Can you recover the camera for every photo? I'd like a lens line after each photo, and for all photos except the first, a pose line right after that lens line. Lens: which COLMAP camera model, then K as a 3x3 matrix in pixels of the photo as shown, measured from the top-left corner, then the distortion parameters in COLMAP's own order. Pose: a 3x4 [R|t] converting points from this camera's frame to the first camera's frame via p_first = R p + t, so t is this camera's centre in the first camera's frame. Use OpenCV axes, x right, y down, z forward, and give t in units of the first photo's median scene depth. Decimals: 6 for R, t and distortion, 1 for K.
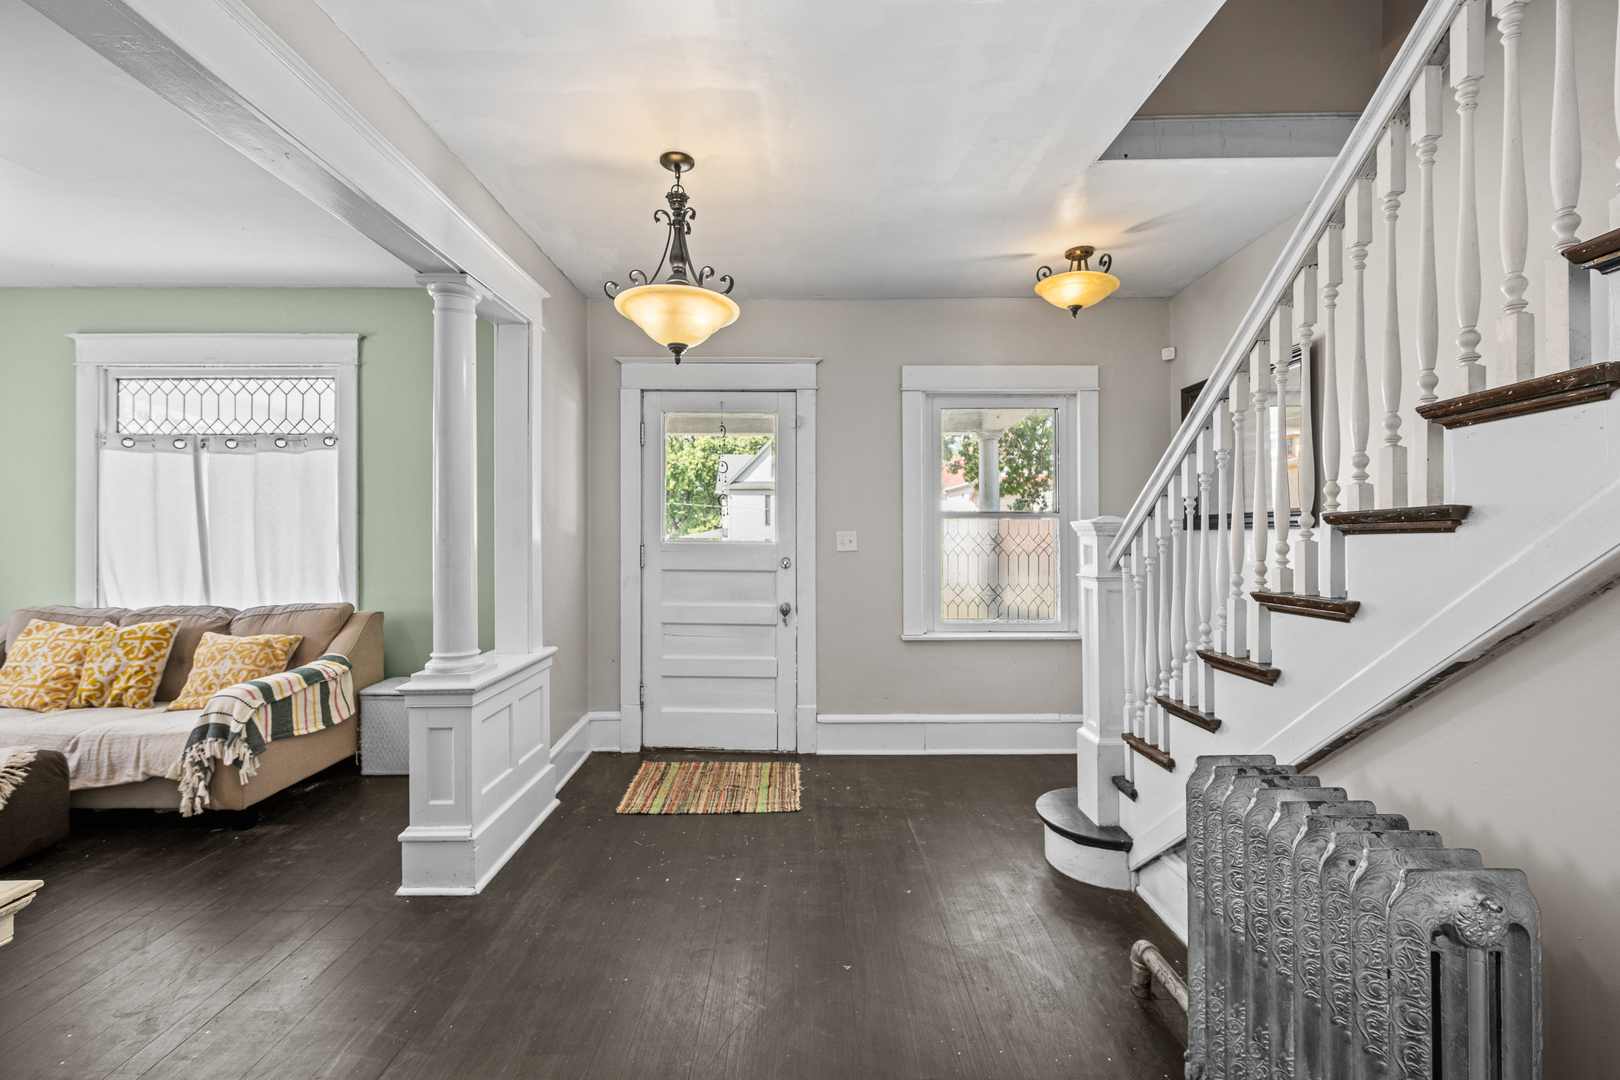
lens RADIAL K [[672.7, 0, 808.9], [0, 672.7, 530.7], [0, 0, 1]] dist [0.001799, 0.000257]
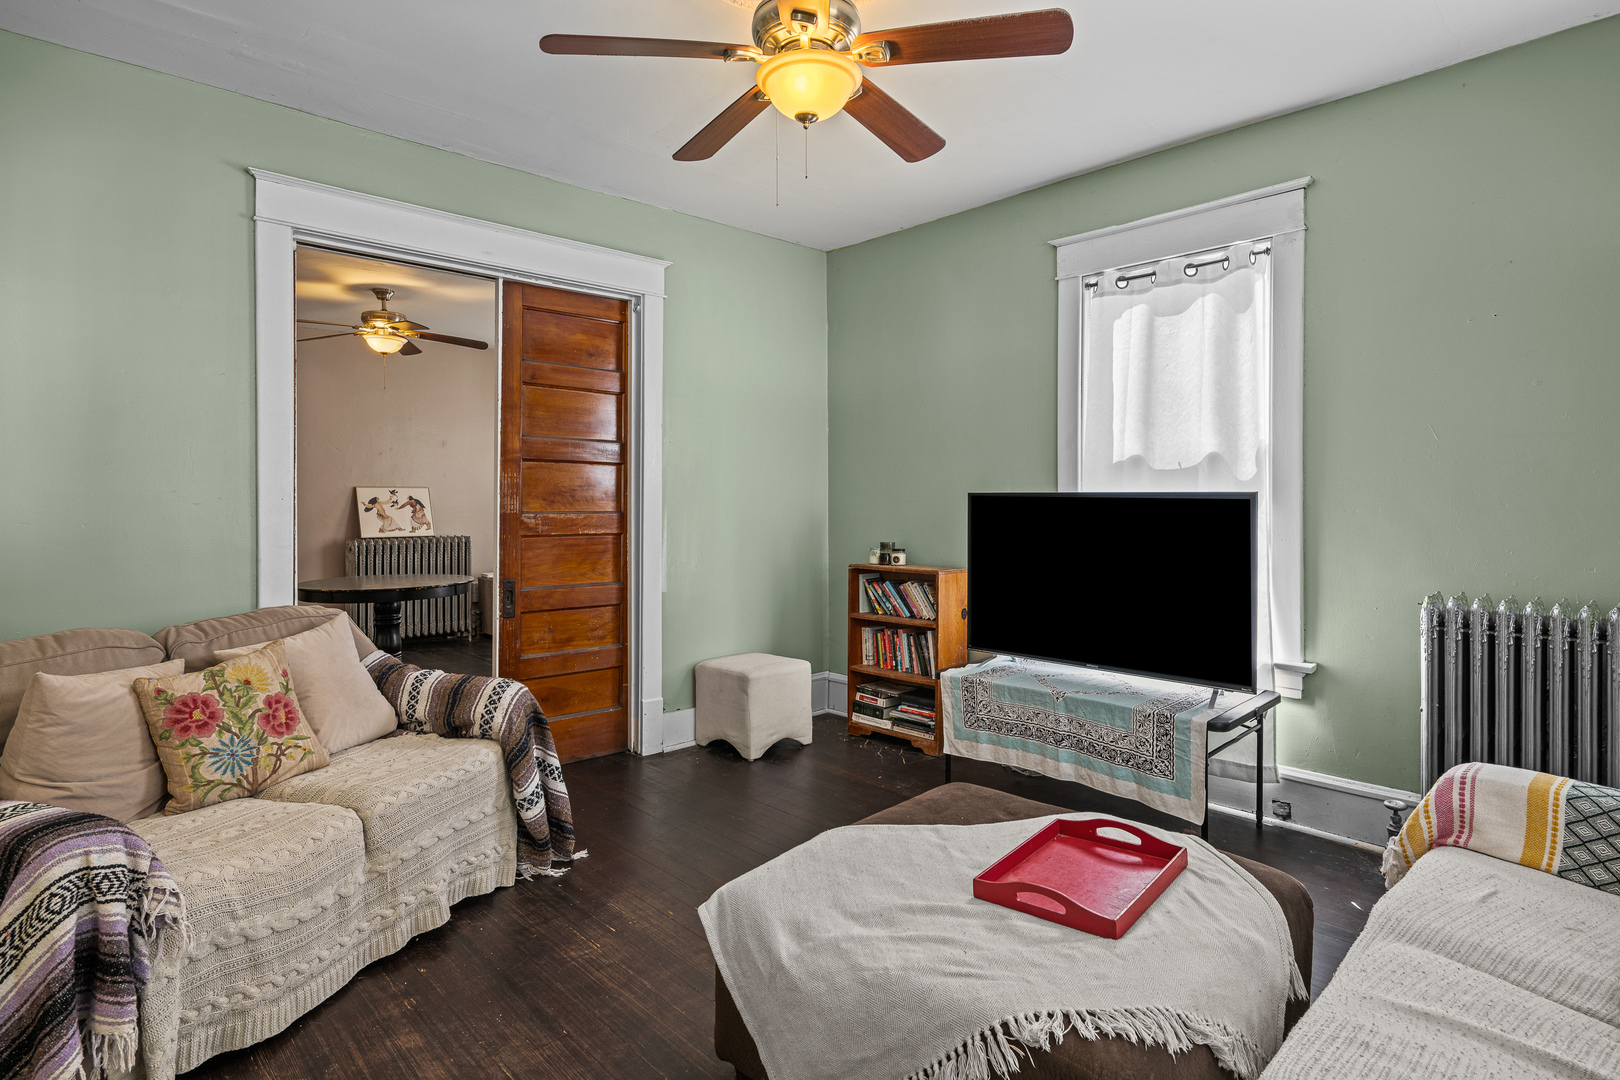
lens RADIAL K [[852.1, 0, 813.0], [0, 852.1, 506.8], [0, 0, 1]] dist [0.001236, 0.000991]
pose [[-0.729565, 0.012055, -0.683805, -0.559641], [0.008834, 0.999927, 0.008203, 0.010950], [0.683854, -0.000056, -0.729619, 1.008851]]
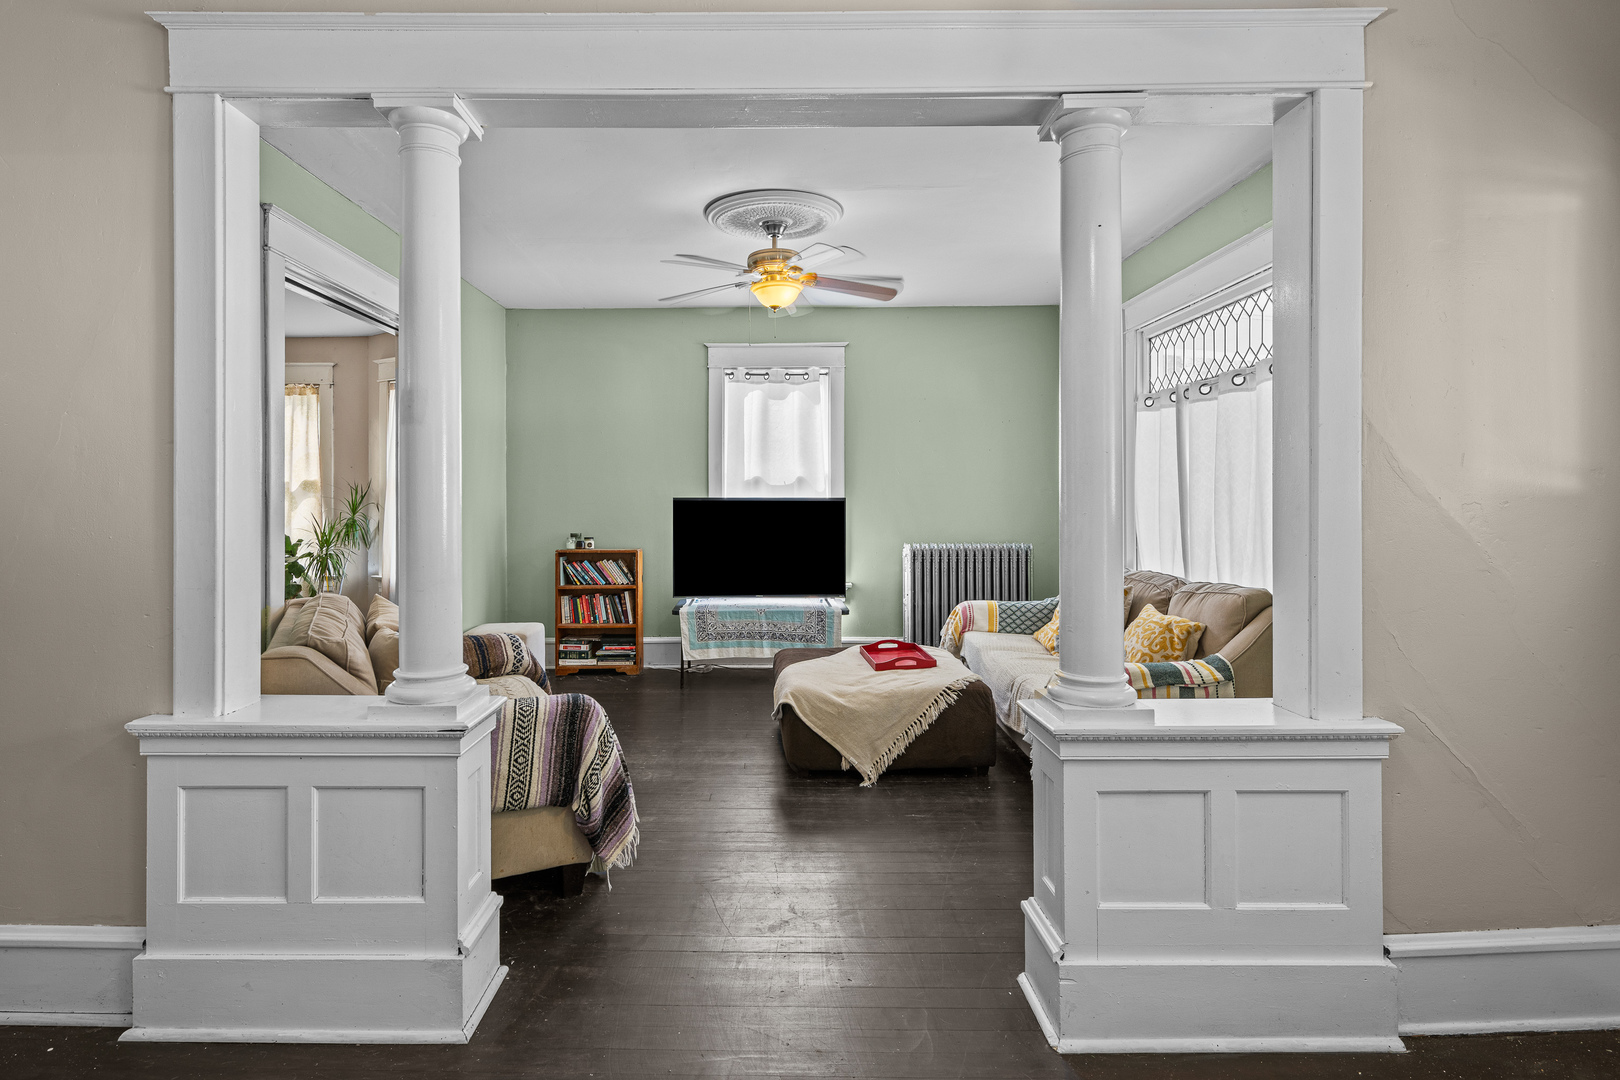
lens RADIAL K [[807.6, 0, 764.9], [0, 807.6, 503.4], [0, 0, 1]] dist [0.001019, -0.000132]
pose [[-0.015878, 0.006749, -0.999851, 0.204557], [0.007119, 0.999953, 0.006637, 0.005831], [0.999849, -0.007012, -0.015926, 0.535590]]
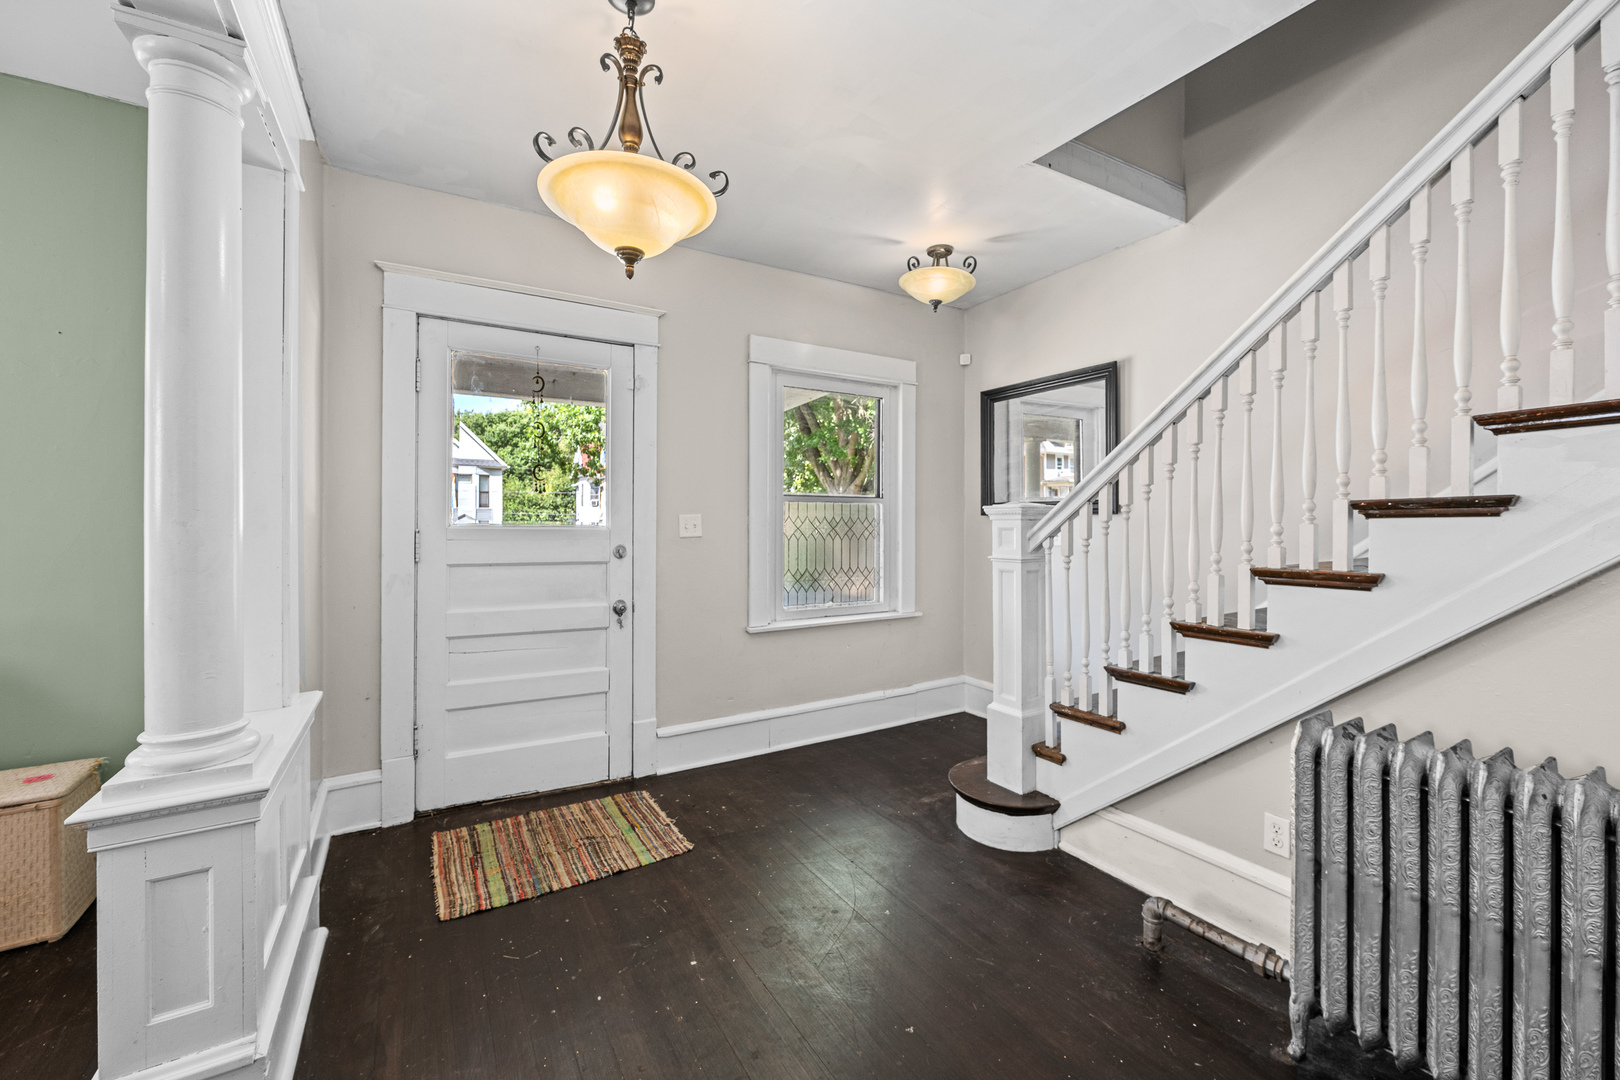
lens RADIAL K [[650.0, 0, 810.7], [0, 650.0, 520.0], [0, 0, 1]] dist [-0.000785, -0.000410]
pose [[0.857901, 0.003628, 0.513802, -0.284056], [-0.006663, 0.999970, 0.004063, 0.004668], [-0.513771, -0.006909, 0.857899, 0.224732]]
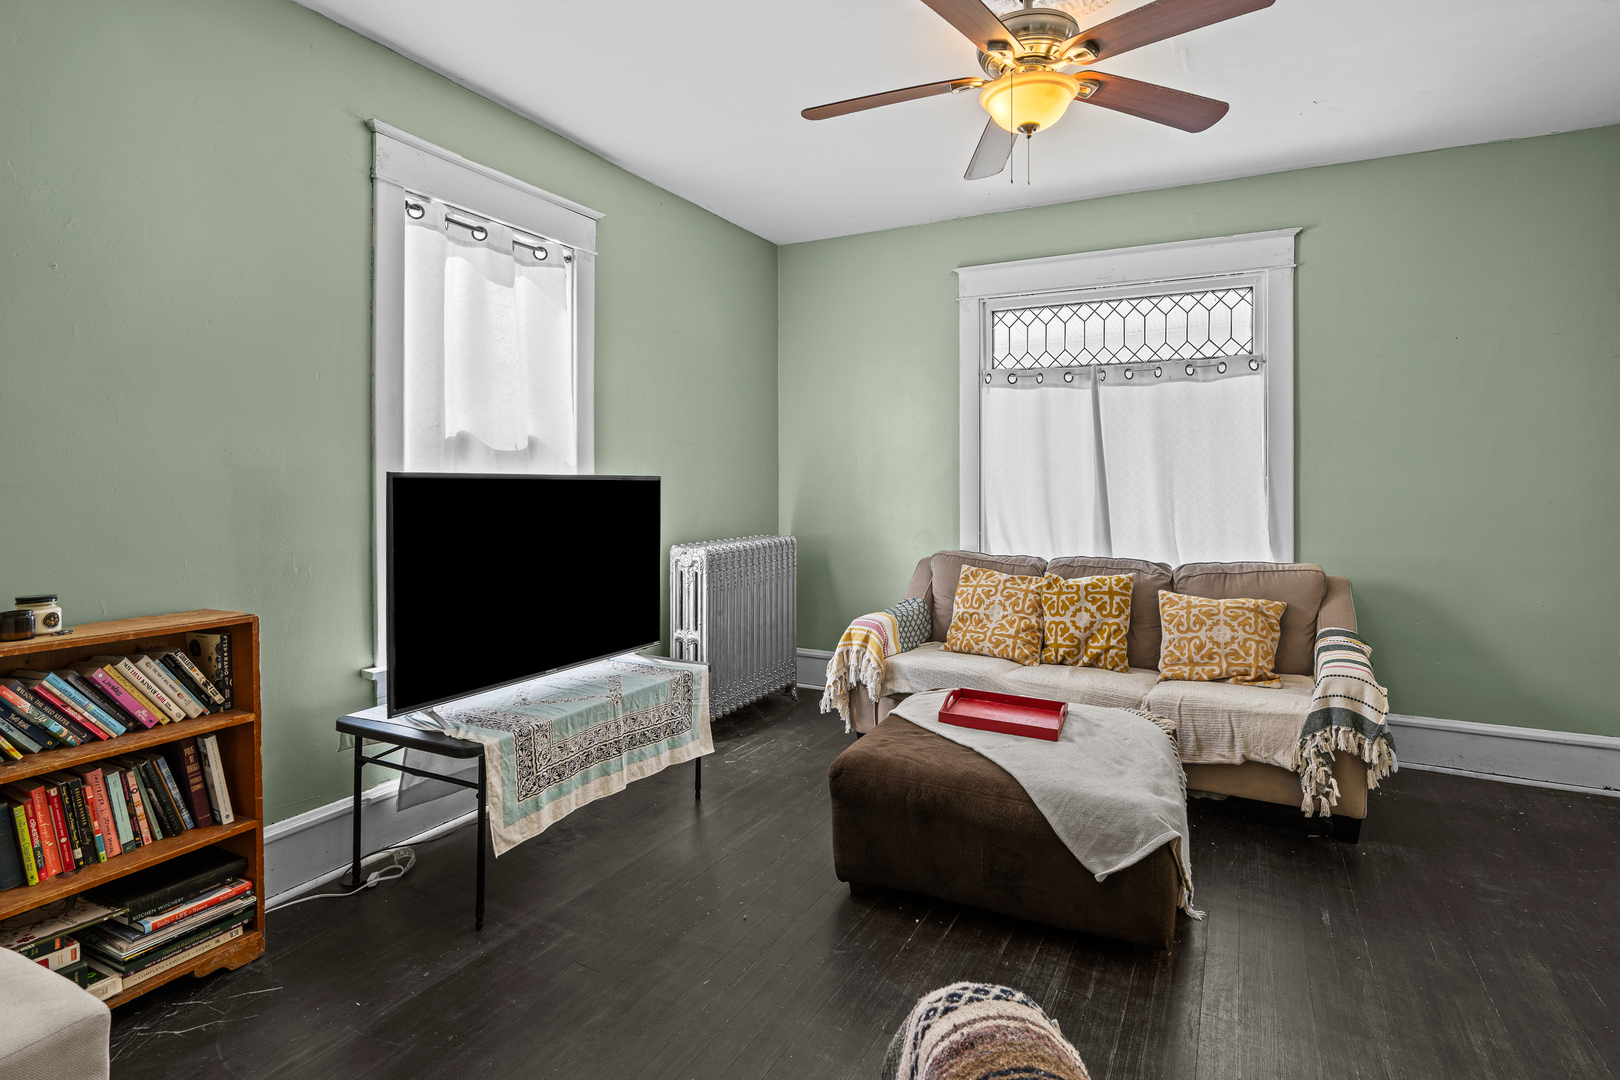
lens RADIAL K [[815.9, 0, 834.5], [0, 815.9, 482.6], [0, 0, 1]] dist [0.000956, -0.000228]
pose [[0.890974, 0.007152, -0.453997, -0.838657], [-0.003916, 0.999960, 0.008068, 0.005329], [0.454037, -0.005411, 0.890967, -0.135021]]
